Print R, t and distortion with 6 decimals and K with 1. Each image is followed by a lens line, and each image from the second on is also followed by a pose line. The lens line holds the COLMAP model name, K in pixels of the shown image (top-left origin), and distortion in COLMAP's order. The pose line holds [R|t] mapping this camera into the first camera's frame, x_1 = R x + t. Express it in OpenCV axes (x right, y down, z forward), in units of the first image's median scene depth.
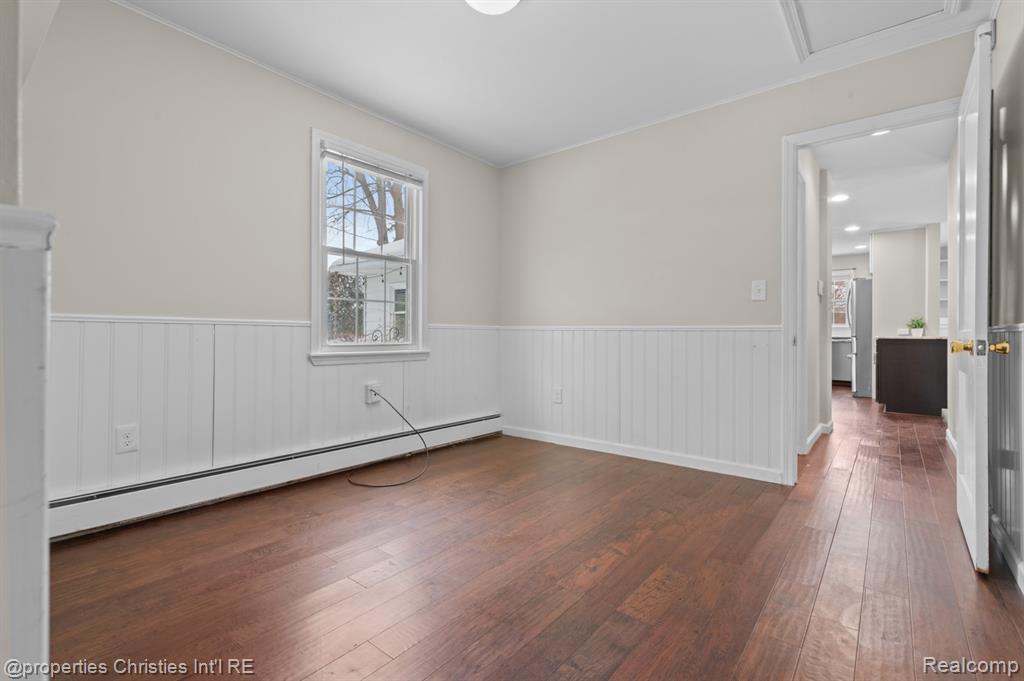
lens RADIAL K [[469.1, 0, 513.0], [0, 469.1, 337.2], [0, 0, 1]] dist [0.002916, 0.000291]
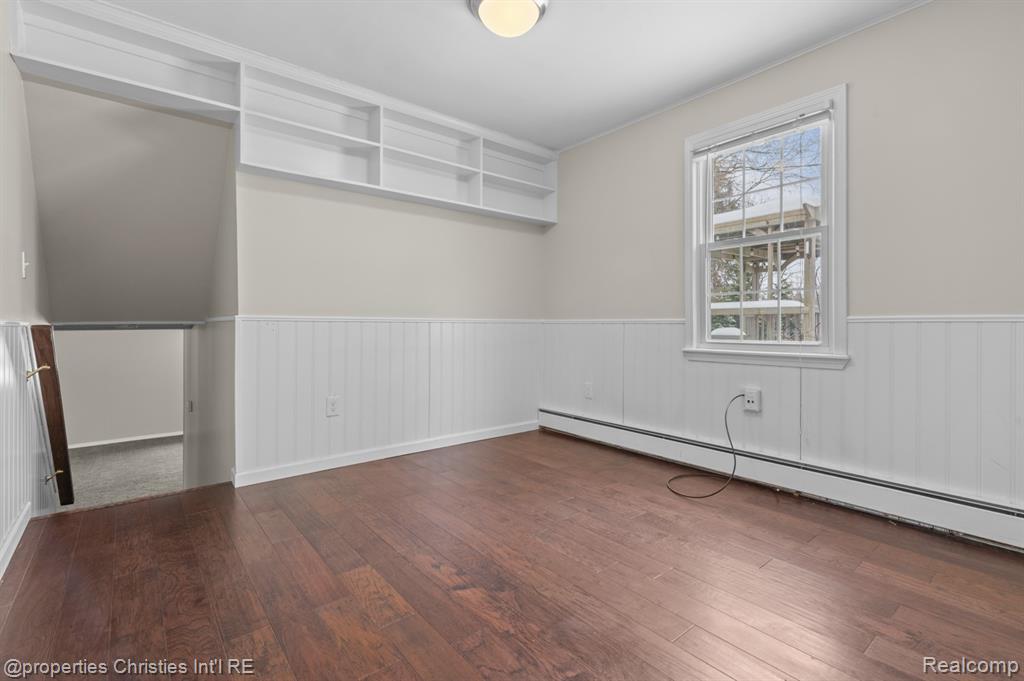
lens RADIAL K [[469.1, 0, 527.8], [0, 469.1, 324.0], [0, 0, 1]] dist [0.002916, 0.000291]
pose [[-0.193821, -0.015657, -0.980912, 0.961718], [-0.016283, 0.999786, -0.012741, -0.001810], [0.980902, 0.013503, -0.194034, 1.194010]]
